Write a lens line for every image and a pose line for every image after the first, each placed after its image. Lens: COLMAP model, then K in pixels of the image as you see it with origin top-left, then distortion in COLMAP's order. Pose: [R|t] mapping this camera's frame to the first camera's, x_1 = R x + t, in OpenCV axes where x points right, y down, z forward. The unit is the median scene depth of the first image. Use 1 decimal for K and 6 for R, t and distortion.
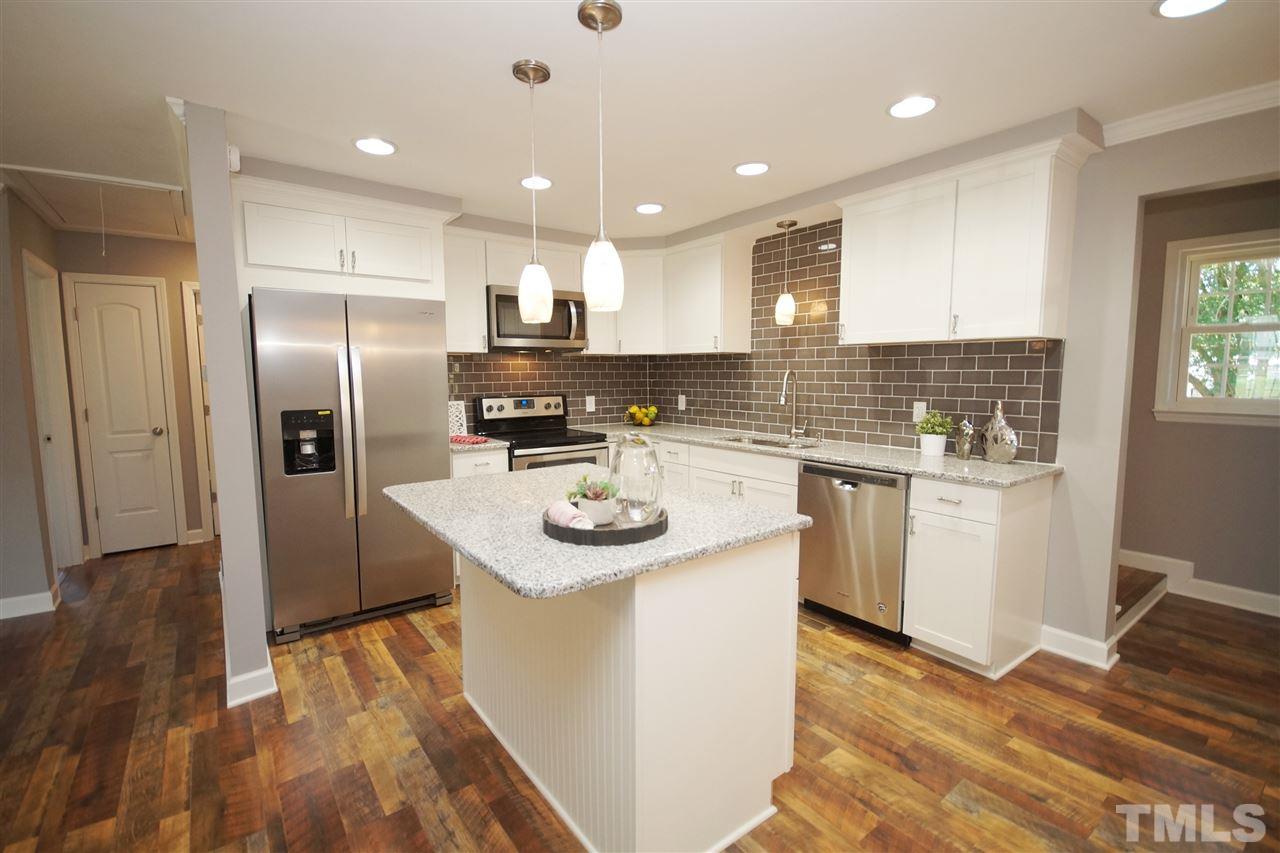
lens RADIAL K [[565.3, 0, 632.2], [0, 565.3, 426.8], [0, 0, 1]] dist [0.002524, -0.007610]
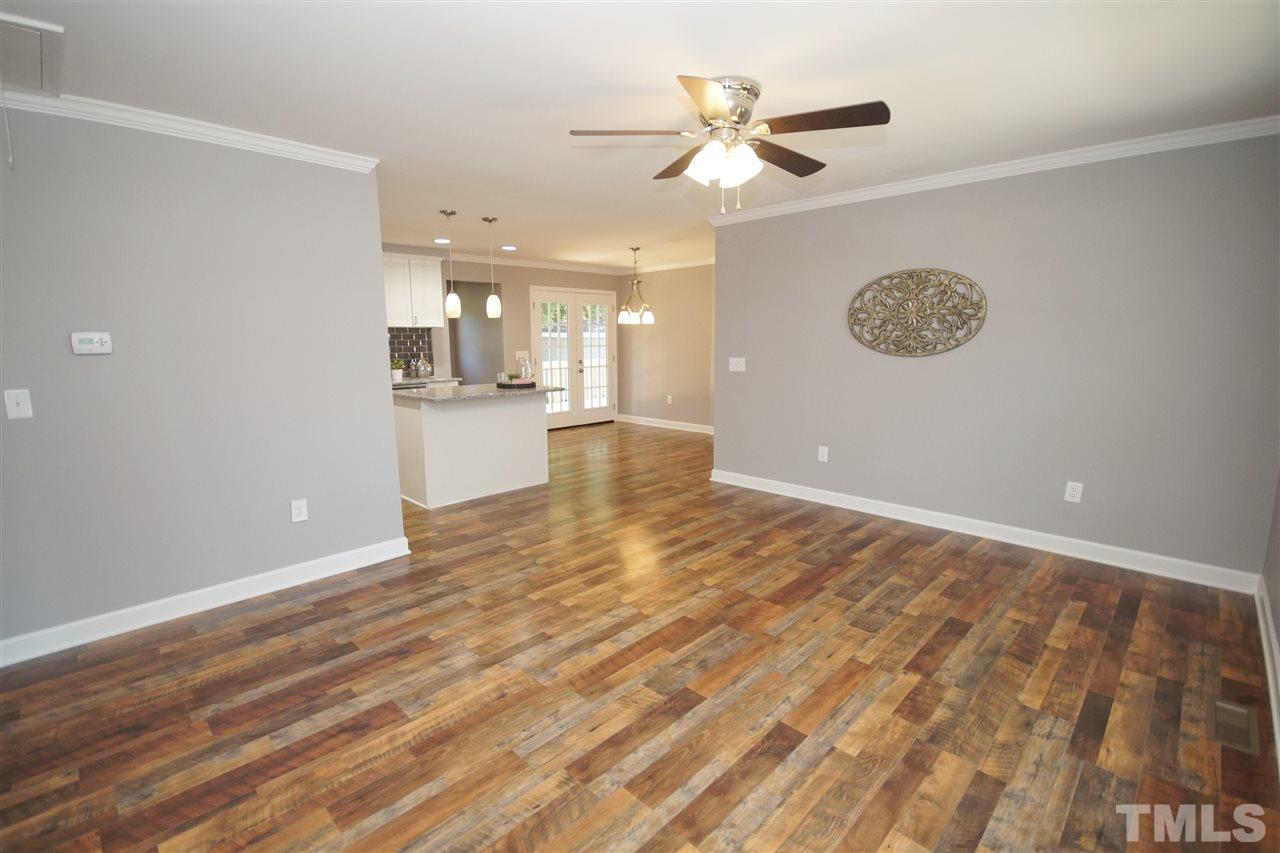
lens RADIAL K [[565.3, 0, 632.2], [0, 565.3, 426.8], [0, 0, 1]] dist [0.002524, -0.007610]
pose [[-0.142849, -0.148166, 0.978591, -1.829029], [0.106901, 0.980637, 0.164080, -0.033527], [-0.983954, 0.128051, -0.124244, 0.429590]]
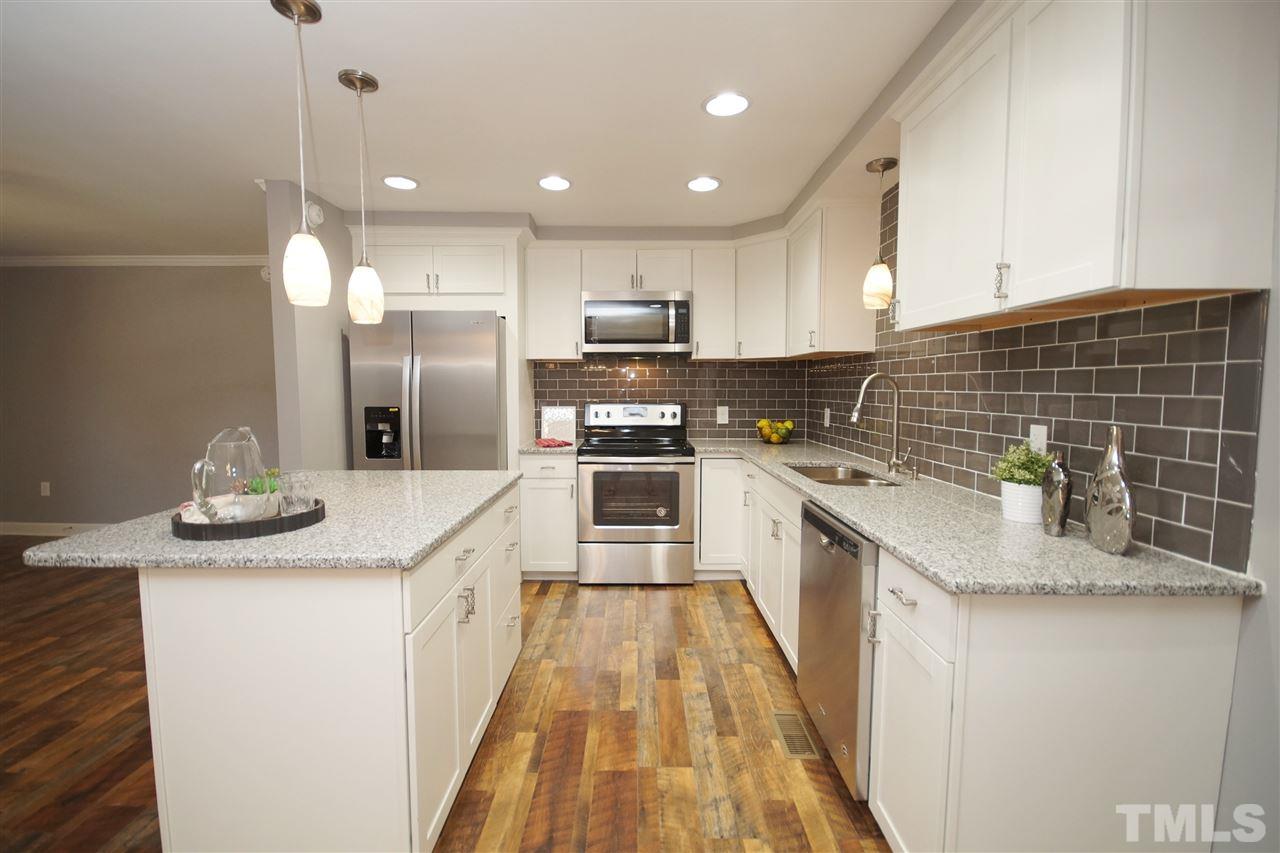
lens RADIAL K [[567.0, 0, 629.8], [0, 567.0, 427.3], [0, 0, 1]] dist [0.003686, -0.007479]
pose [[0.793125, 0.048667, -0.607111, 0.581495], [-0.063369, 0.997986, -0.002784, -0.015540], [0.605753, 0.040680, 0.794612, 0.331776]]
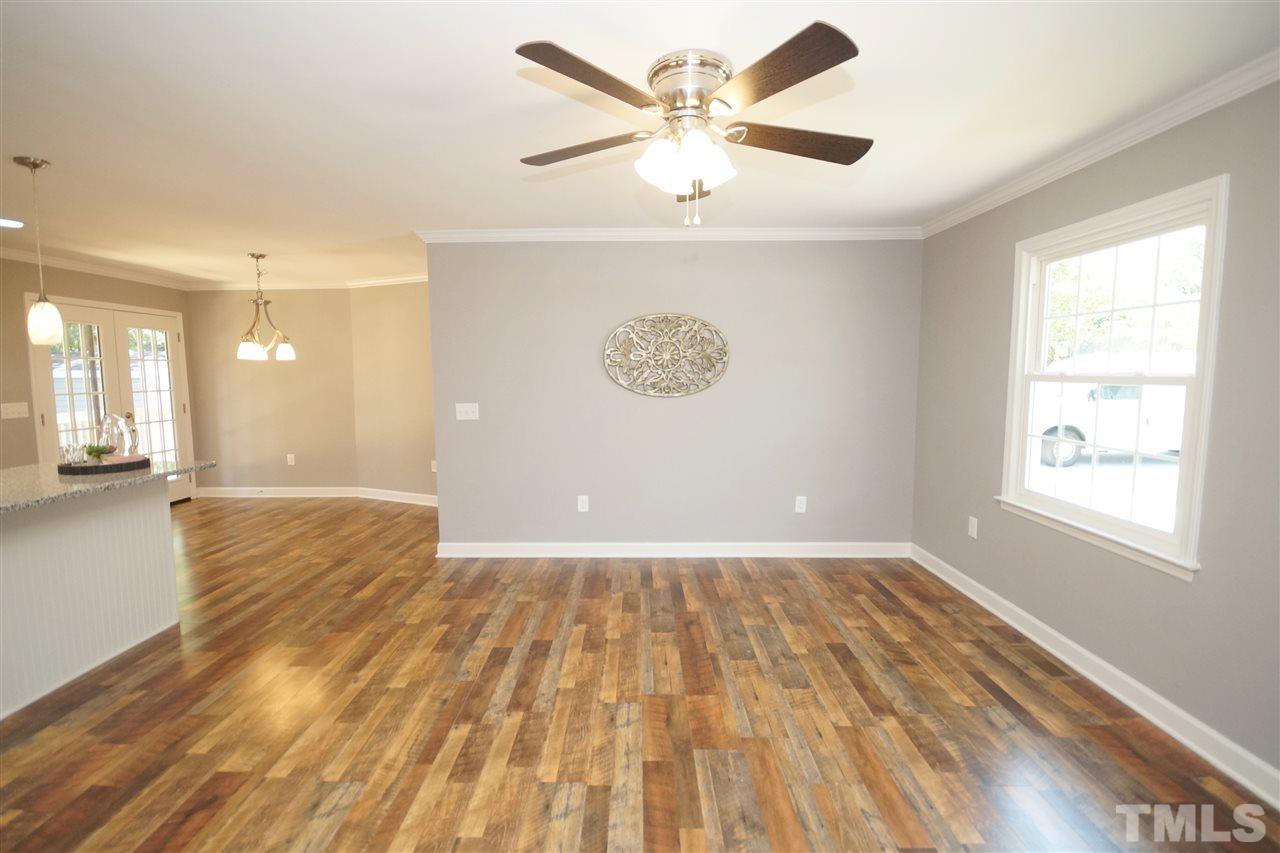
lens RADIAL K [[562.0, 0, 624.3], [0, 562.0, 426.3], [0, 0, 1]] dist [0.003732, -0.007063]
pose [[-0.787957, -0.047727, 0.613877, -1.335977], [0.071440, 0.983172, 0.168137, -0.076547], [-0.611571, 0.176340, -0.771288, 0.741412]]
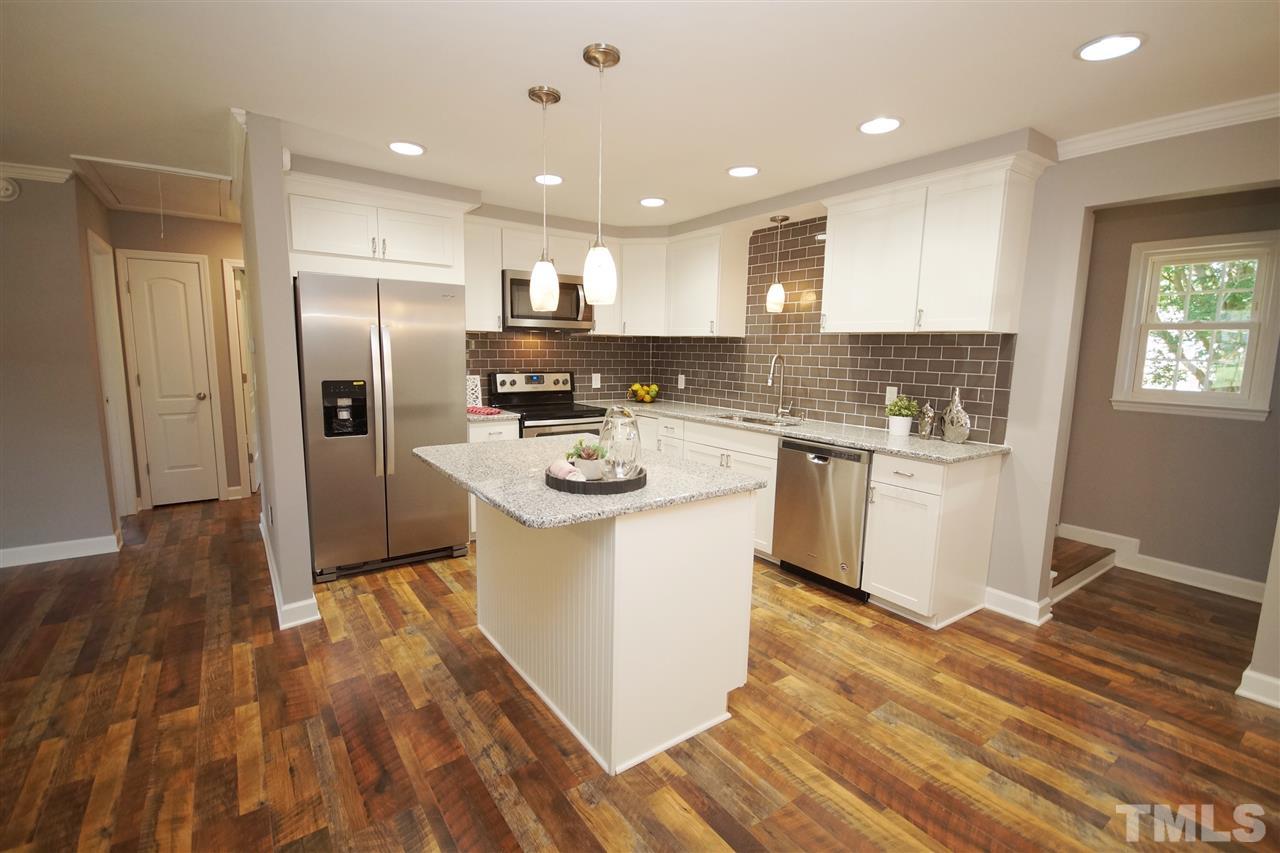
lens RADIAL K [[565.3, 0, 632.2], [0, 565.3, 426.8], [0, 0, 1]] dist [0.002524, -0.007610]
pose [[0.999474, 0.026131, -0.019200, 0.028664], [-0.025345, 0.998874, 0.040105, 0.003078], [0.020226, -0.039597, 0.999011, -0.125427]]
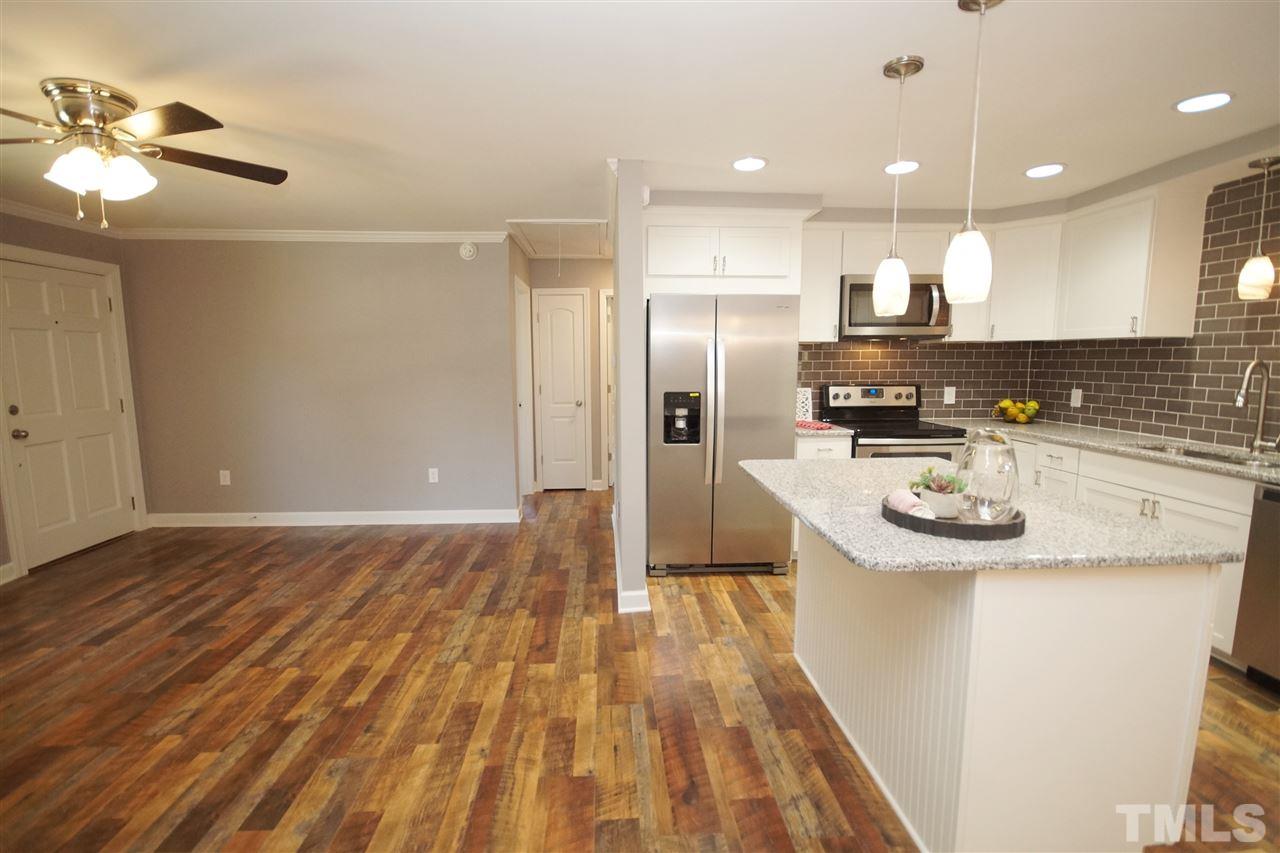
lens RADIAL K [[567.0, 0, 629.8], [0, 567.0, 427.3], [0, 0, 1]] dist [0.003686, -0.007479]
pose [[0.828761, 0.069420, -0.555281, 0.016682], [-0.055022, 0.997576, 0.042594, 0.000485], [0.556892, -0.004748, 0.830571, -0.079831]]
